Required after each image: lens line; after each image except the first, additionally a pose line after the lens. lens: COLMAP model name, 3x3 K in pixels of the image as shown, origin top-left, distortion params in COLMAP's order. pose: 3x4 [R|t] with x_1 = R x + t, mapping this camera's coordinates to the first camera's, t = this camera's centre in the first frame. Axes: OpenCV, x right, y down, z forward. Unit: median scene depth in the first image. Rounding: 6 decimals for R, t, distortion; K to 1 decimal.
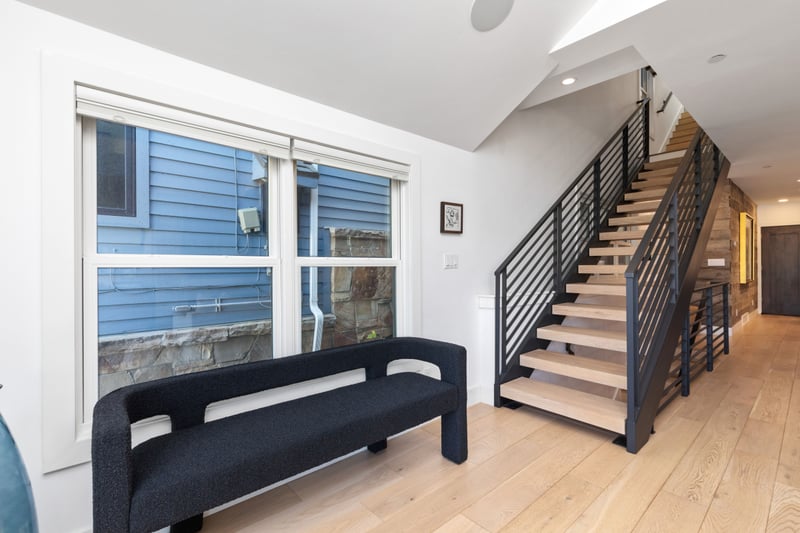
lens RADIAL K [[362.4, 0, 398.9], [0, 362.4, 265.7], [0, 0, 1]] dist [-0.000019, -0.000340]
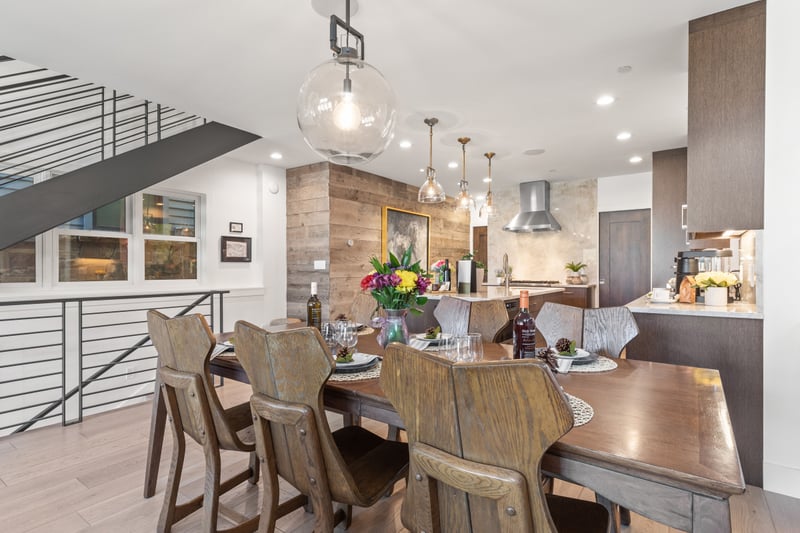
lens RADIAL K [[407.5, 0, 399.4], [0, 407.5, 269.9], [0, 0, 1]] dist [0.001176, -0.000169]
pose [[0.970201, 0.005028, 0.242250, 1.103347], [-0.006031, 0.999976, 0.003397, -0.002852], [-0.242227, -0.004757, 0.970208, 0.100307]]
